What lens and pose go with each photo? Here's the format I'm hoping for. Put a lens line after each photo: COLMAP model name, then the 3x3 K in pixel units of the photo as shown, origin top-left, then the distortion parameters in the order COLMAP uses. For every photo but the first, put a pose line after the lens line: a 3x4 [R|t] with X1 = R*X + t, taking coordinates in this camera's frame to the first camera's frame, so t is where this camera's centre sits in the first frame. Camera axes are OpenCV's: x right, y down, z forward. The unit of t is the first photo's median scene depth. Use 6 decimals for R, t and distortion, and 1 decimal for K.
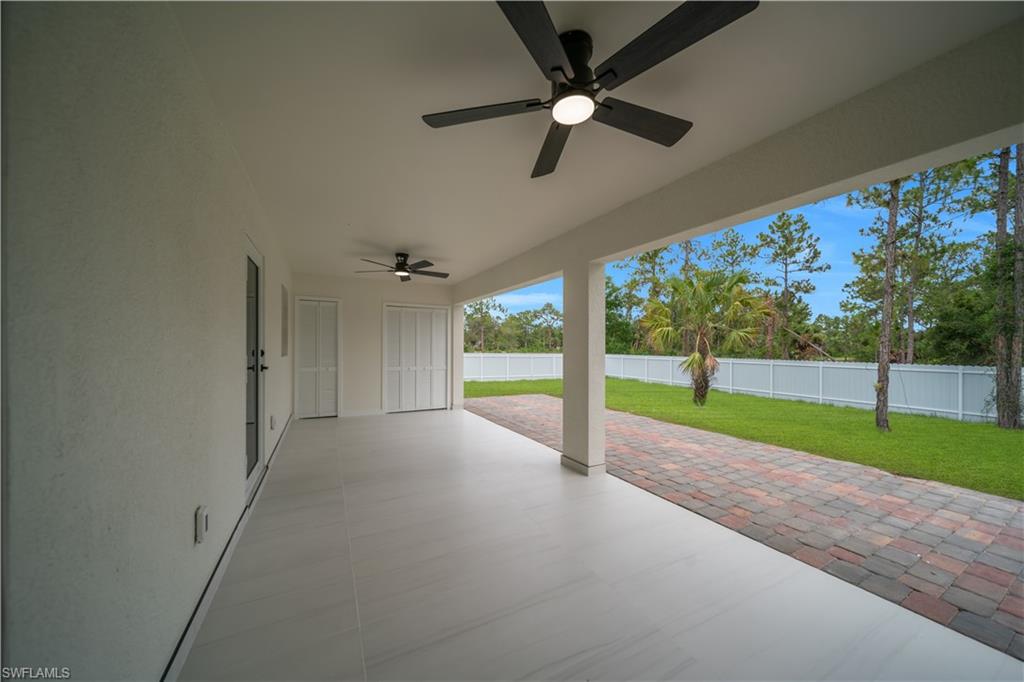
lens RADIAL K [[354.2, 0, 513.3], [0, 354.2, 347.9], [0, 0, 1]] dist [-0.000112, 0.000009]
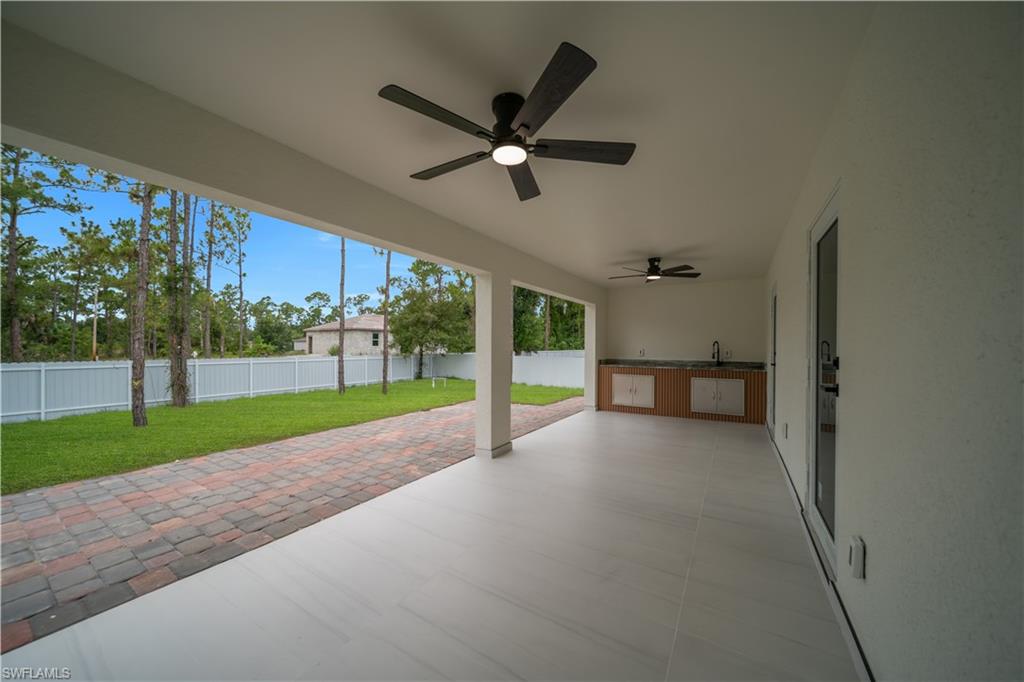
lens RADIAL K [[354.2, 0, 513.3], [0, 354.2, 347.9], [0, 0, 1]] dist [-0.000112, 0.000009]
pose [[-0.498155, -0.009135, 0.867040, -0.521143], [-0.003299, 0.999957, 0.008640, -0.005189], [-0.867082, 0.001444, -0.498164, 0.961549]]
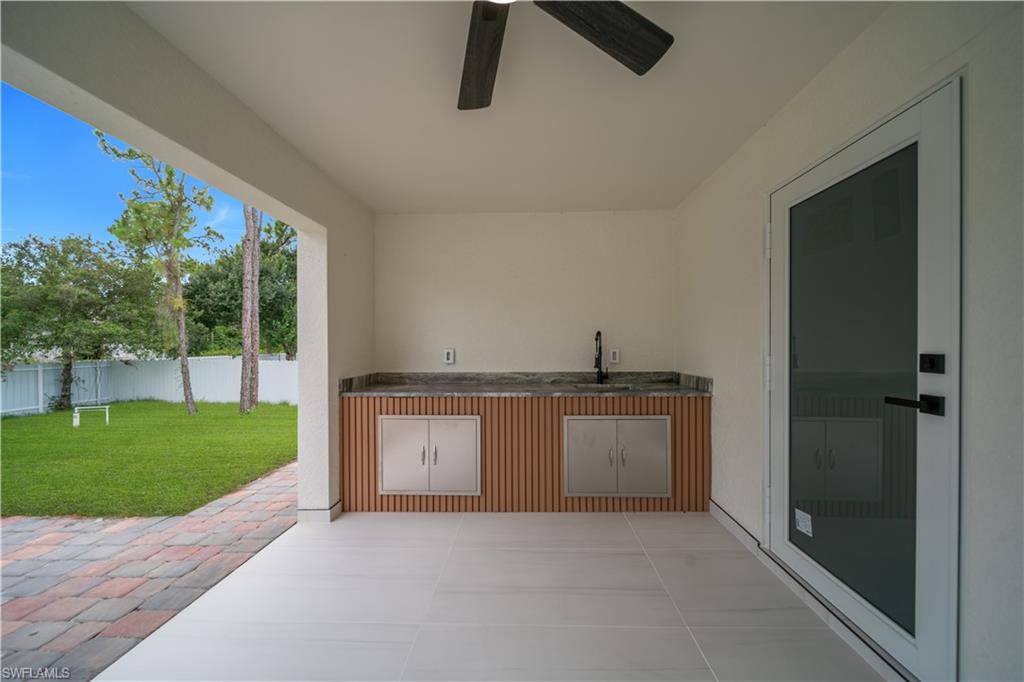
lens RADIAL K [[354.2, 0, 513.3], [0, 354.2, 347.9], [0, 0, 1]] dist [-0.000112, 0.000009]
pose [[-0.863874, -0.002386, 0.503701, -0.407105], [0.002755, 0.999951, 0.009462, -0.003681], [-0.503700, 0.009562, -0.863826, 0.826005]]
